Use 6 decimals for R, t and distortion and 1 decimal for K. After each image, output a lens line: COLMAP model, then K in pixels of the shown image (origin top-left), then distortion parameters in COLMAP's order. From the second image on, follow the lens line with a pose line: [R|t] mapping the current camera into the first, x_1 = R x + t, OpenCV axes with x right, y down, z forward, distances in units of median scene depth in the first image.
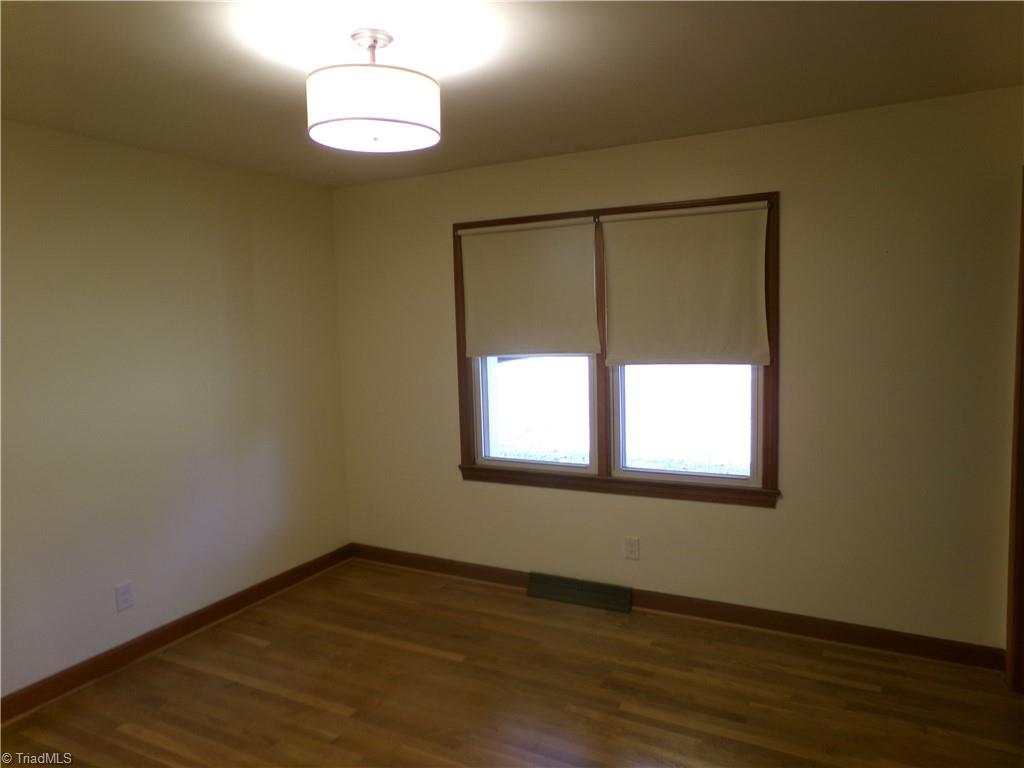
lens RADIAL K [[724.6, 0, 534.3], [0, 724.6, 398.5], [0, 0, 1]] dist [-0.028173, 0.001576]
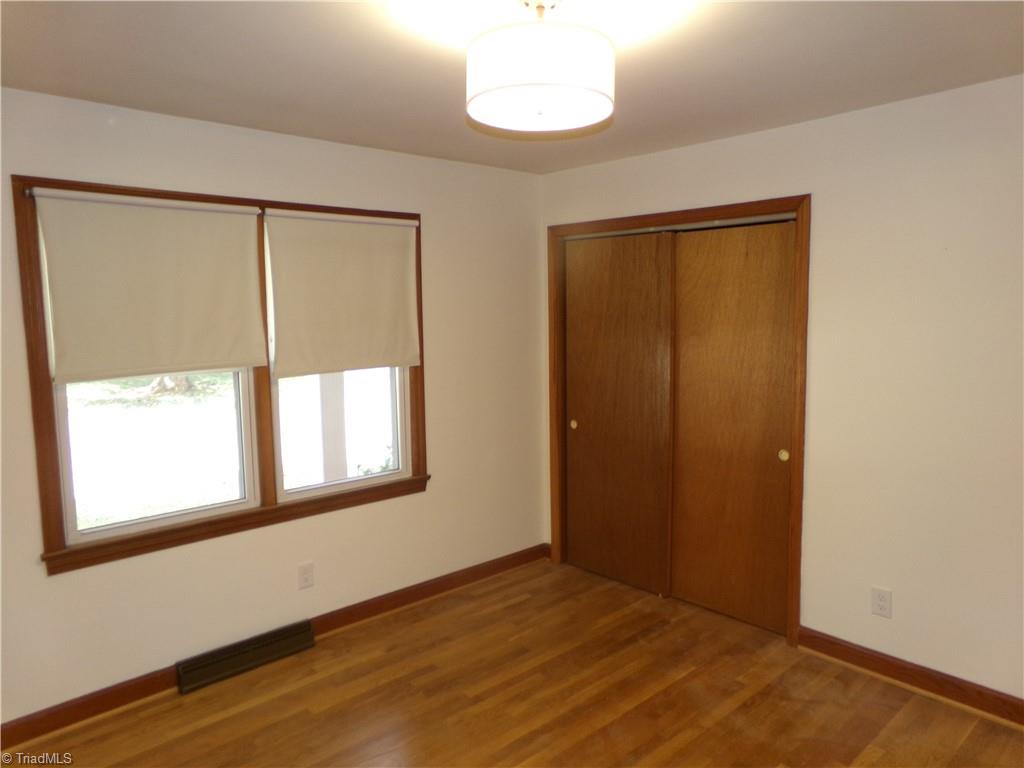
lens RADIAL K [[693.2, 0, 512.0], [0, 693.2, 384.0], [0, 0, 1]] dist [-0.021821, 0.025731]
pose [[0.320594, -0.066824, 0.944857, -0.626811], [0.120617, 0.992268, 0.029251, -0.028715], [-0.939506, 0.104588, 0.326175, 0.471745]]
